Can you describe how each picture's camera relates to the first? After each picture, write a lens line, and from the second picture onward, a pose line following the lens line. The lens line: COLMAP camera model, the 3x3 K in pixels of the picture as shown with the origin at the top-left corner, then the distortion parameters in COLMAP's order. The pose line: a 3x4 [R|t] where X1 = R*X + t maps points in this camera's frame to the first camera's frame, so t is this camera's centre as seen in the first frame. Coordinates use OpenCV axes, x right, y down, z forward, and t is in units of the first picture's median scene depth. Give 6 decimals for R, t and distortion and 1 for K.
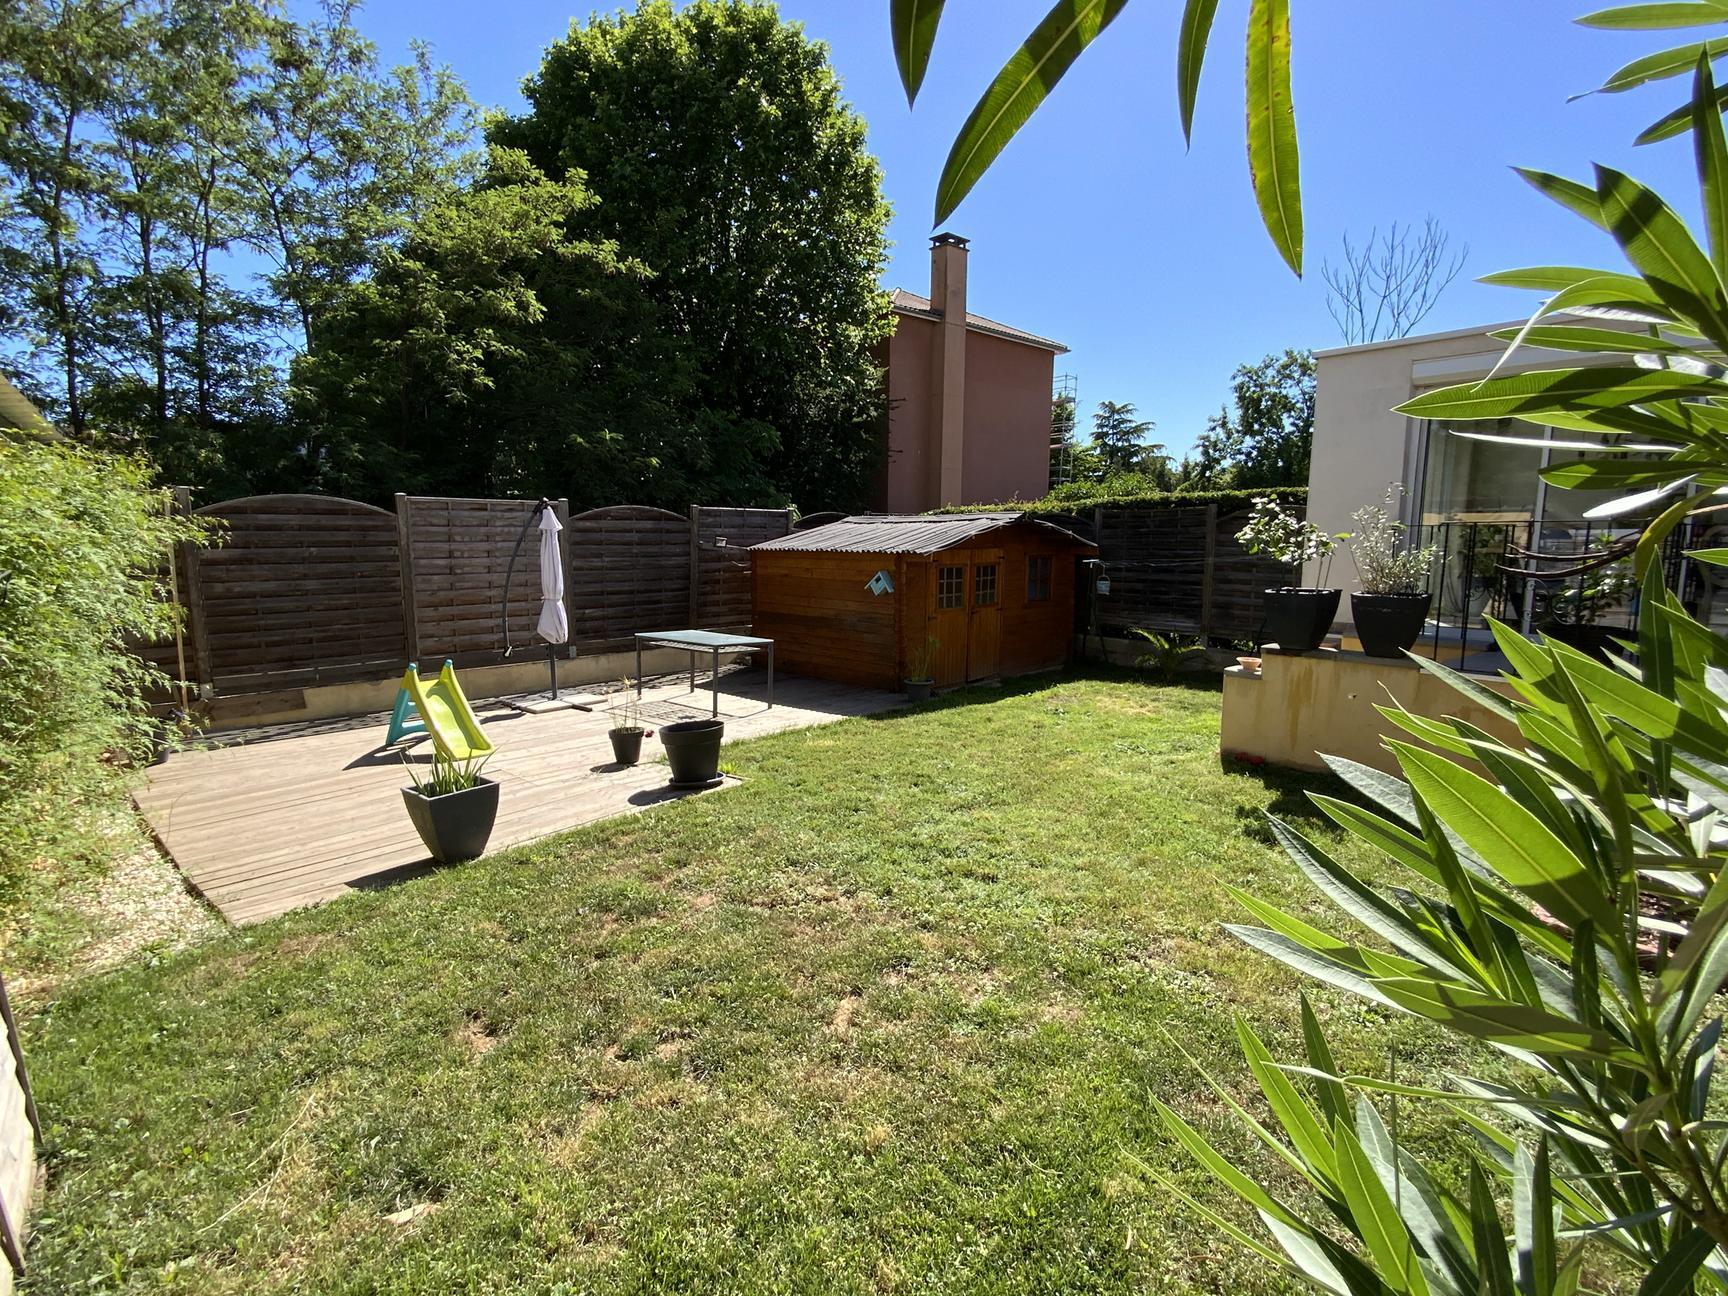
lens RADIAL K [[800.9, 0, 865.6], [0, 800.9, 649.0], [0, 0, 1]] dist [-0.003770, 0.000163]
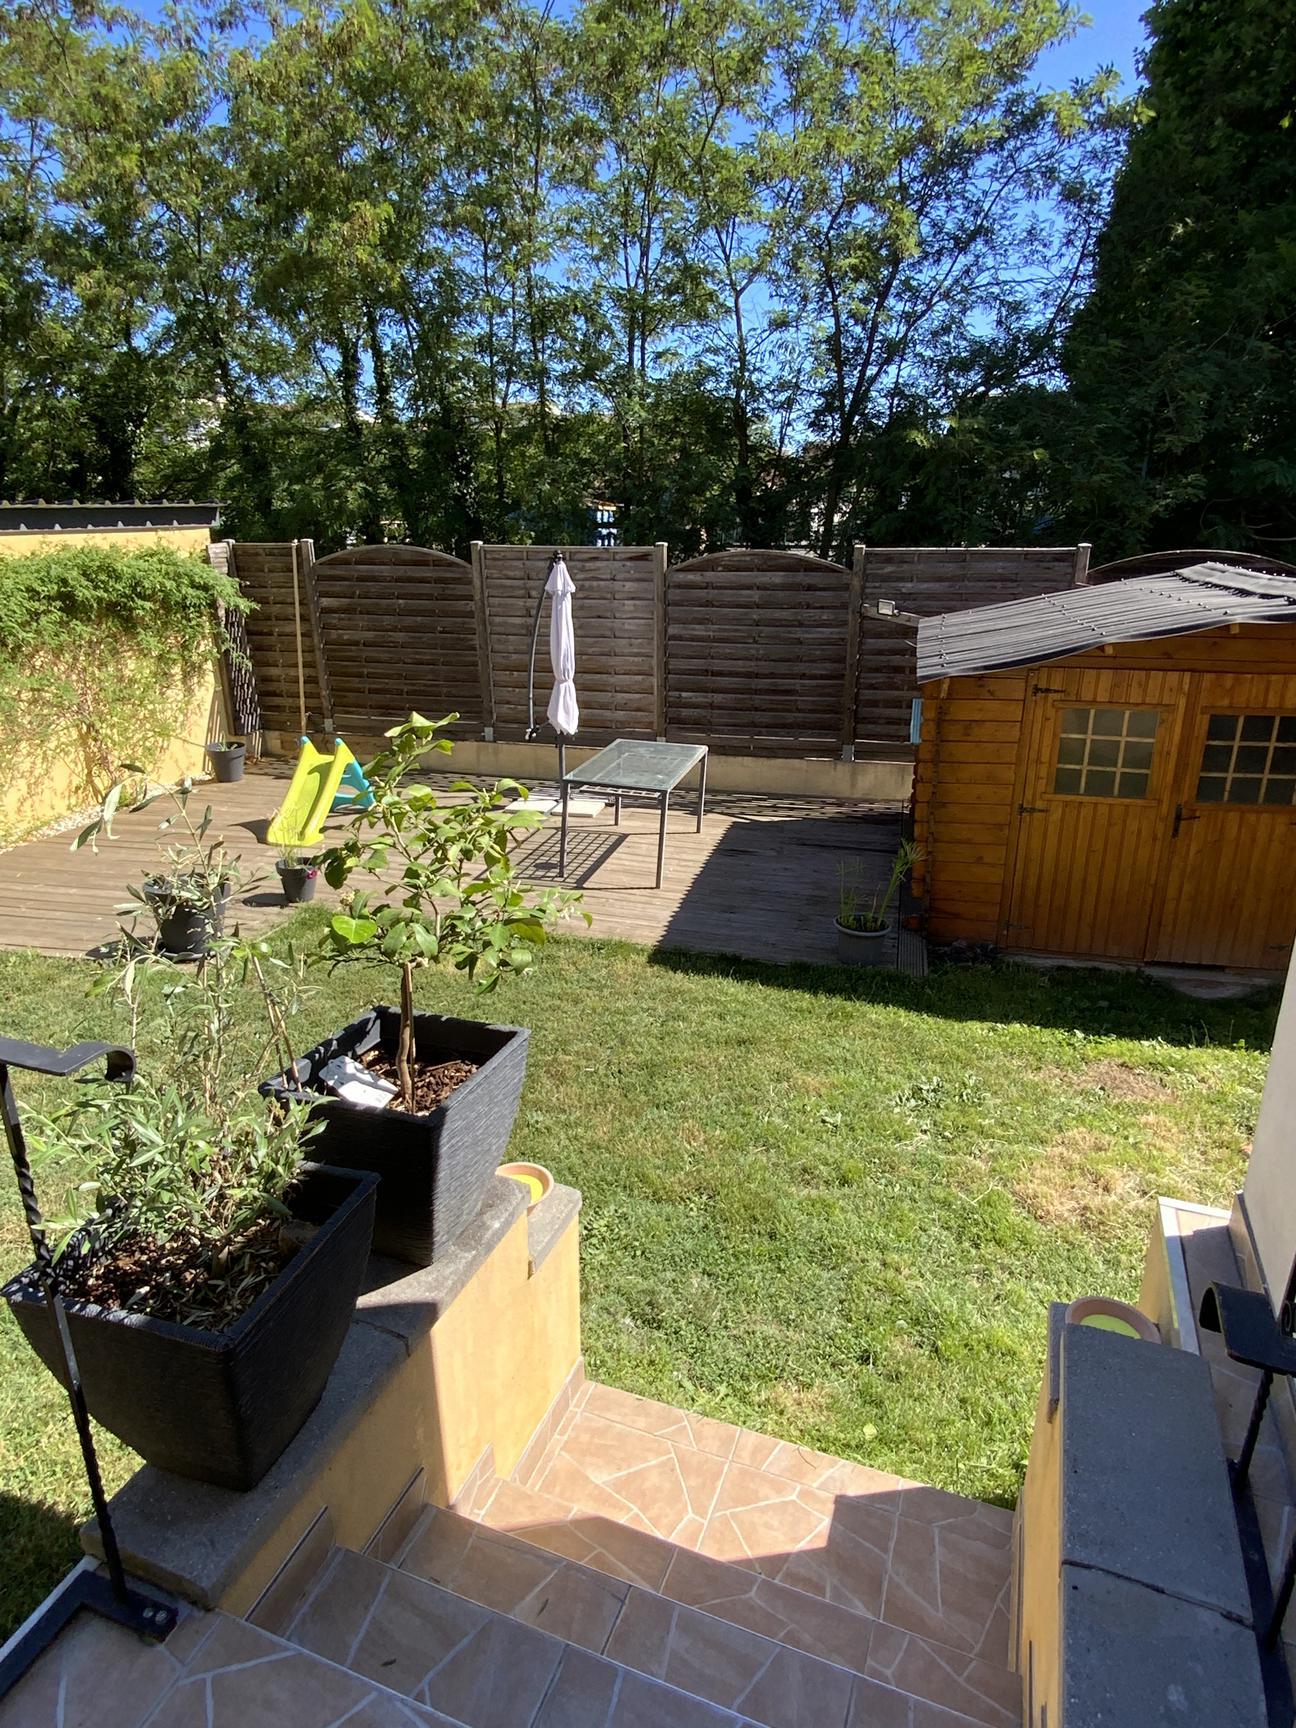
lens RADIAL K [[983.9, 0, 649.4], [0, 983.9, 859.7], [0, 0, 1]] dist [0.029139, -0.001405]
pose [[0.485589, 0.272648, -0.830582, 0.517818], [-0.124198, 0.961998, 0.243176, -0.136681], [0.865320, -0.014927, 0.500998, 0.573102]]
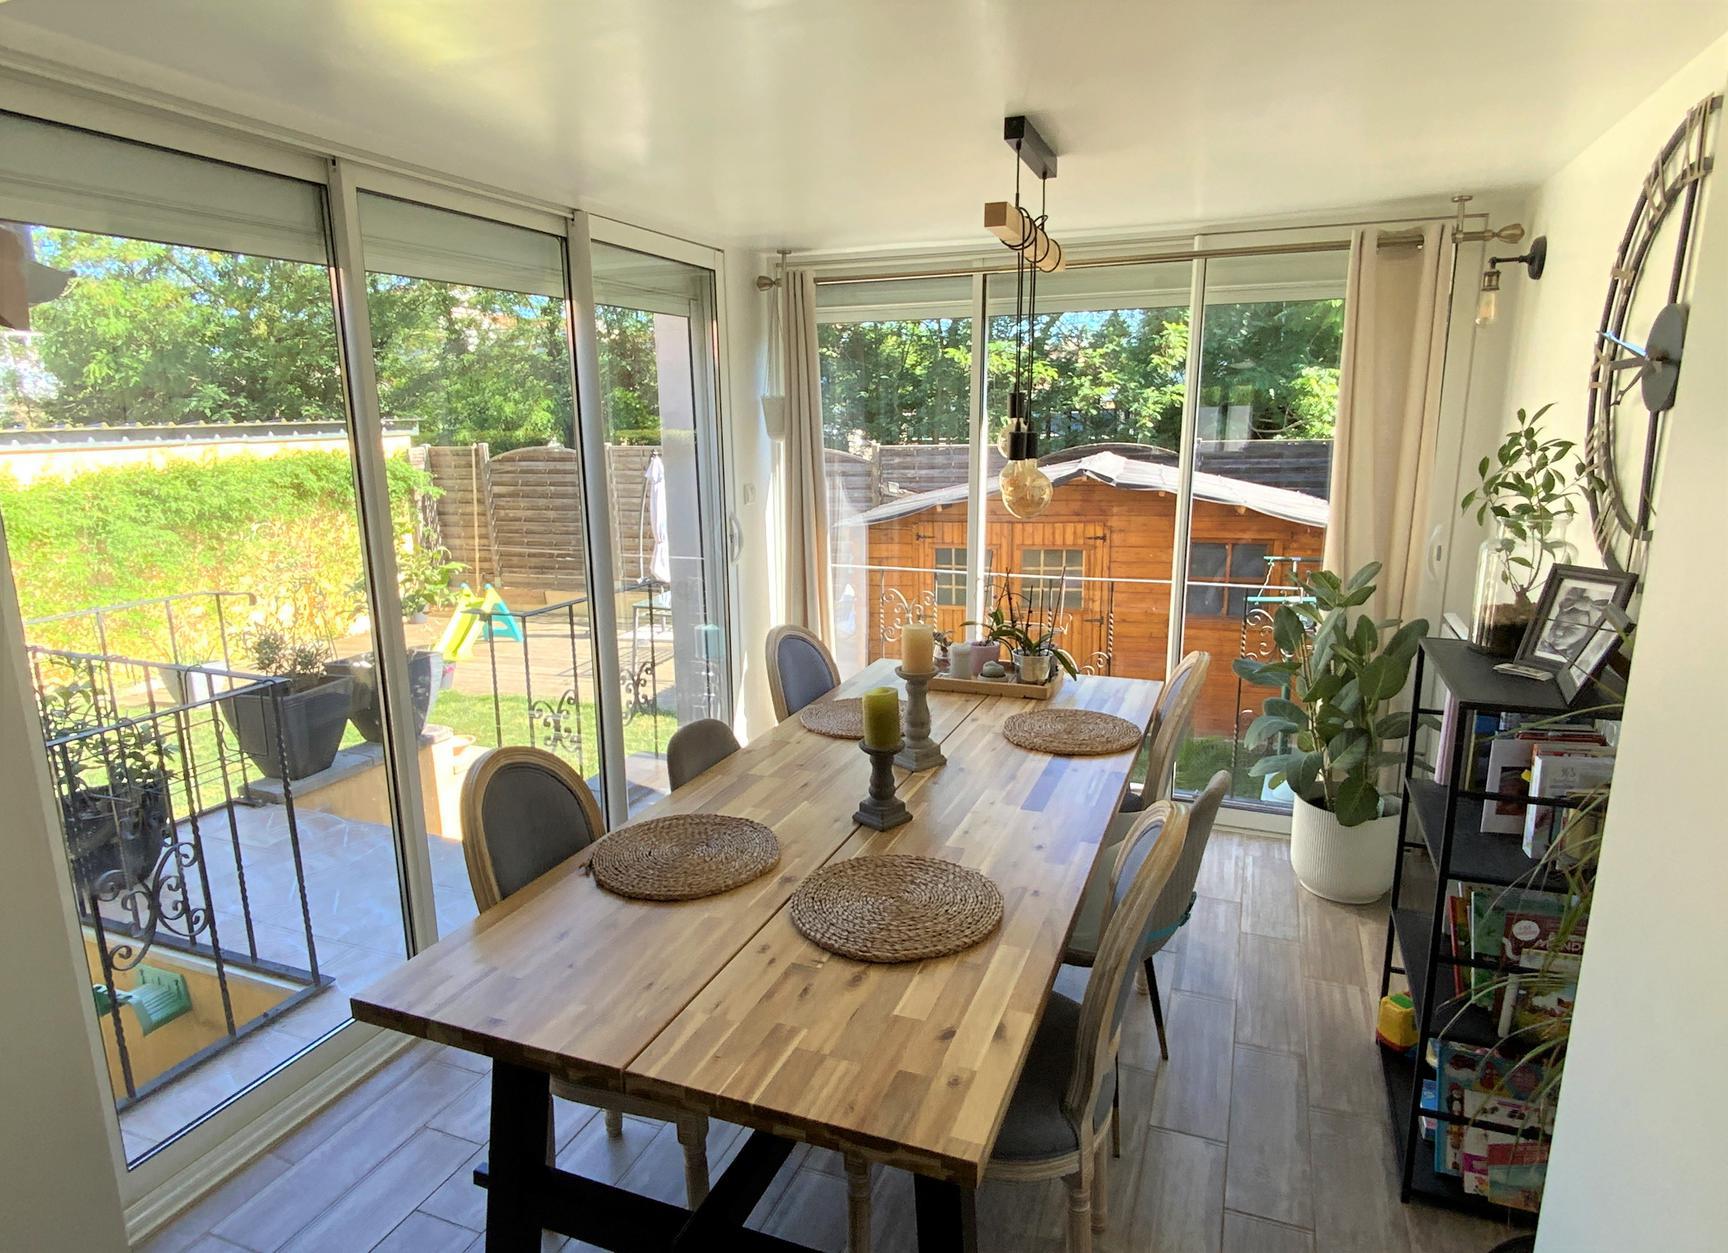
lens RADIAL K [[993.3, 0, 865.3], [0, 993.3, 636.1], [0, 0, 1]] dist [0.043001, 0.000841]
pose [[0.465300, 0.173525, -0.867978, 0.925028], [-0.112877, 0.984222, 0.136254, -0.149239], [0.877926, 0.034576, 0.477545, 0.599508]]
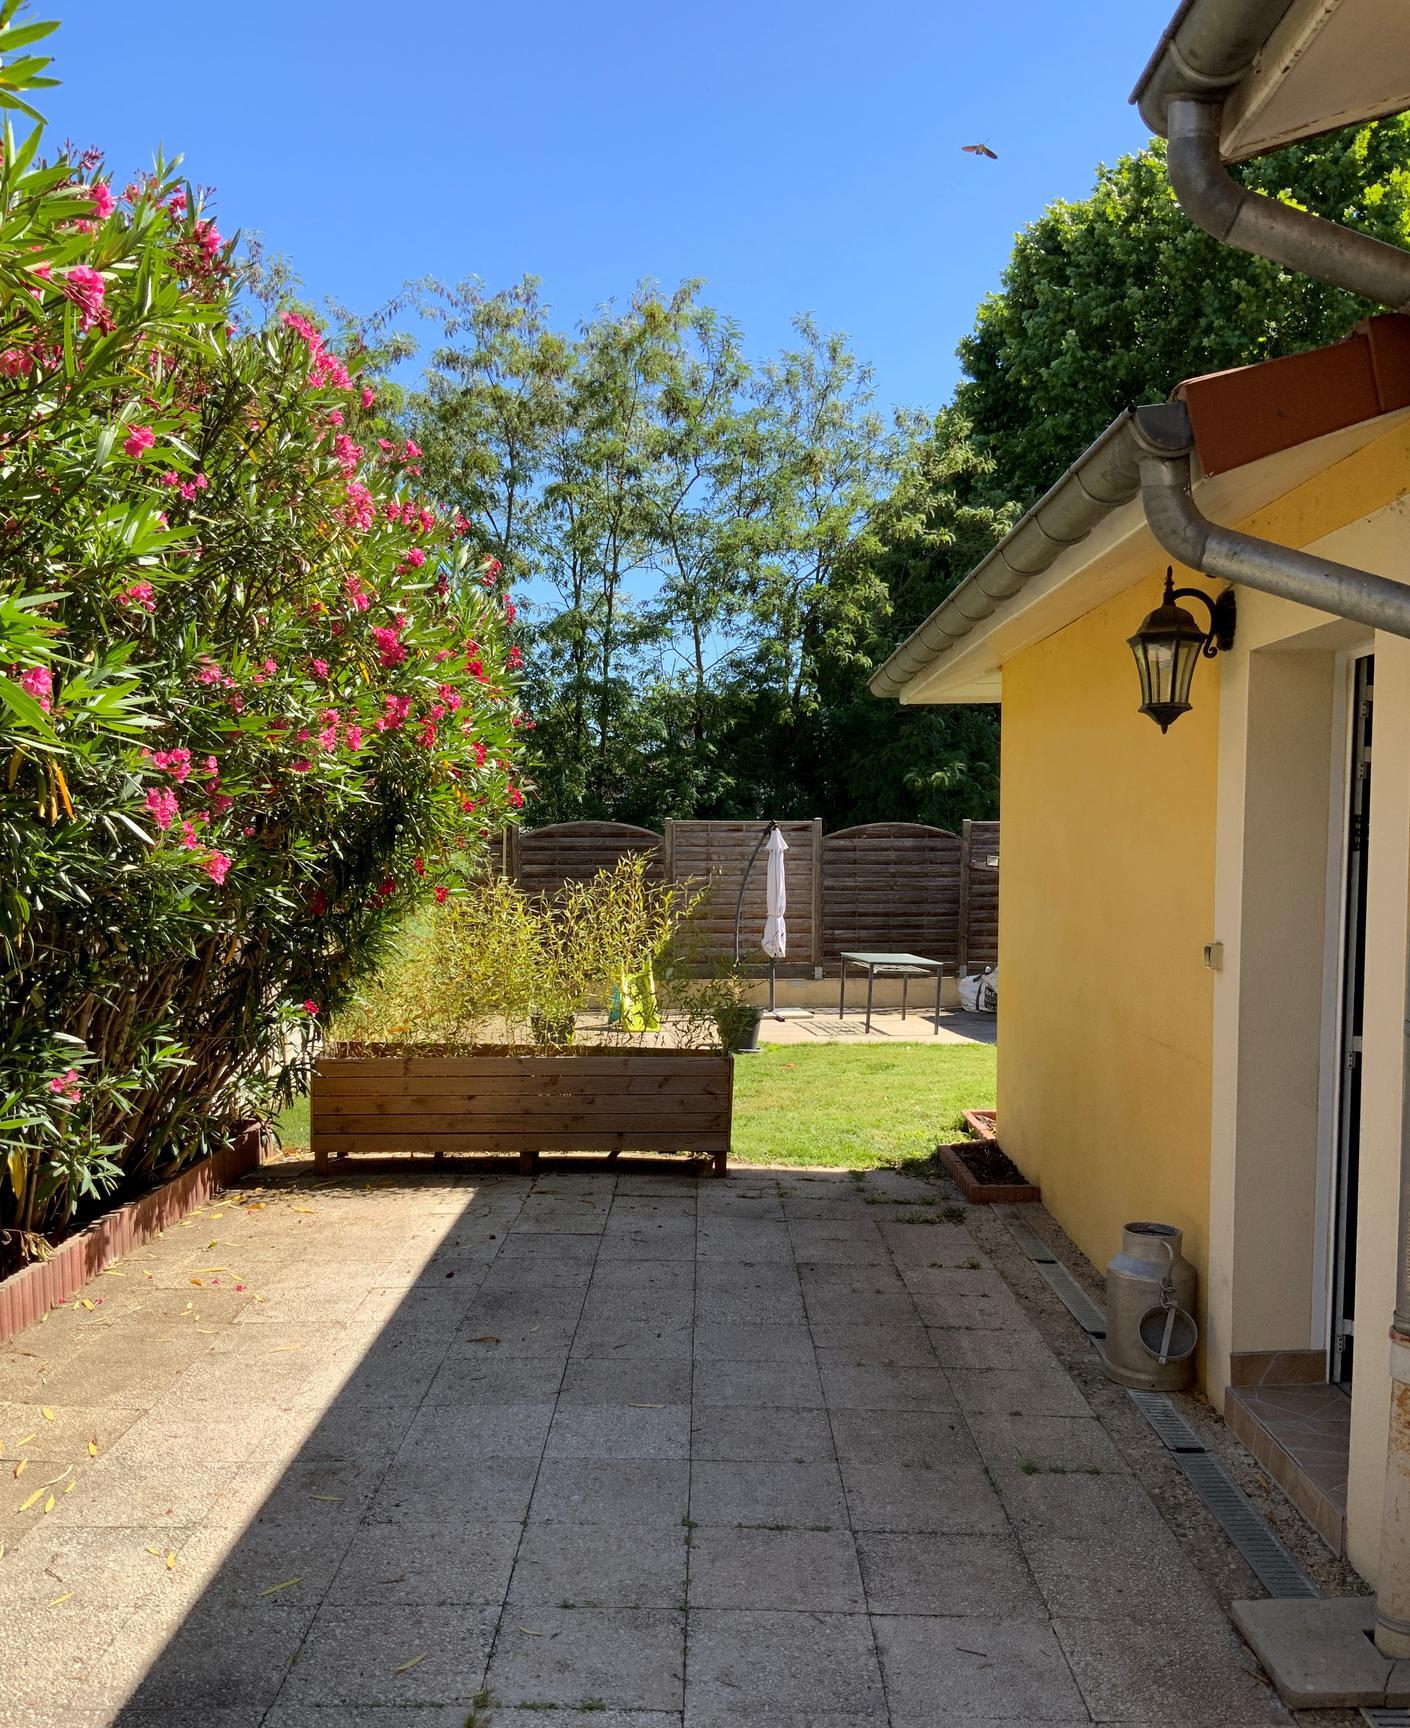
lens RADIAL K [[1584.8, 0, 704.3], [0, 1584.8, 865.1], [0, 0, 1]] dist [0.005989, 0.000000]
pose [[0.760456, 0.009519, -0.649320, 0.869558], [-0.089079, 0.991970, -0.089783, 0.065527], [0.643251, 0.126117, 0.755197, -0.620962]]
